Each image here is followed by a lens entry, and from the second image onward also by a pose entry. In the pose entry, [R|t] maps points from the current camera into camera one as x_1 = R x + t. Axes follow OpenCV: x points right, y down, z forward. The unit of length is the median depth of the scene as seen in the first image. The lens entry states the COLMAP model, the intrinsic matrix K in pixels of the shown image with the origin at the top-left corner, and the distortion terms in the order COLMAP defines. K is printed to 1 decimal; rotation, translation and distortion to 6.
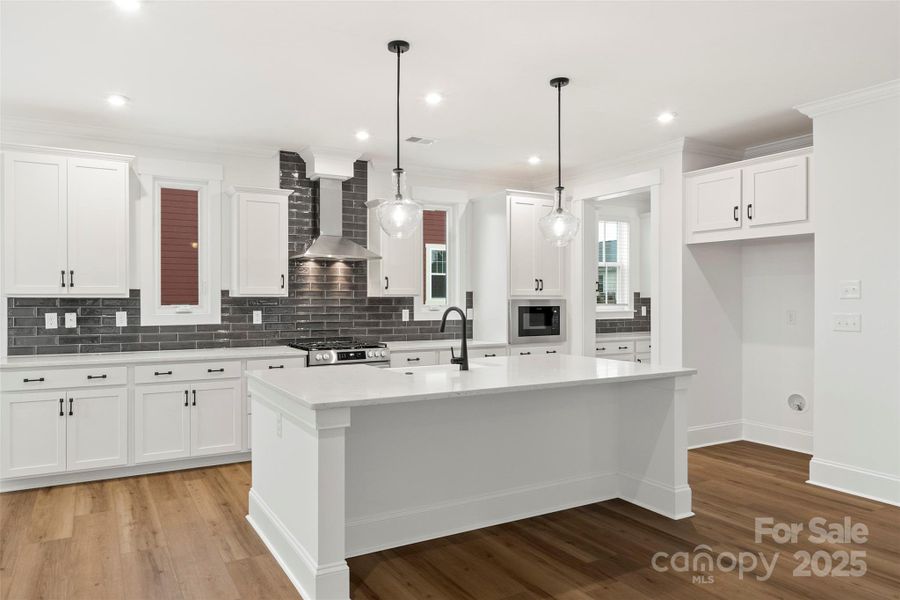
lens RADIAL K [[570.1, 0, 449.8], [0, 570.1, 299.5], [0, 0, 1]] dist [0.003119, 0.004616]
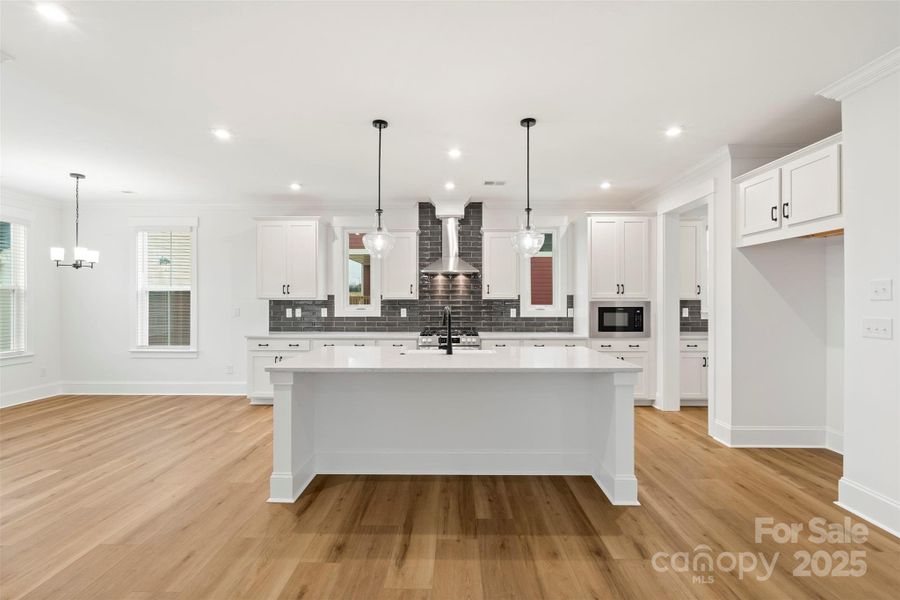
lens RADIAL K [[403.7, 0, 450.5], [0, 403.7, 299.6], [0, 0, 1]] dist [0.002296, -0.000149]
pose [[0.878524, -0.001147, -0.477697, 0.330078], [-0.000835, 0.999992, -0.003937, -0.000046], [0.477698, 0.003858, 0.878516, 0.119948]]
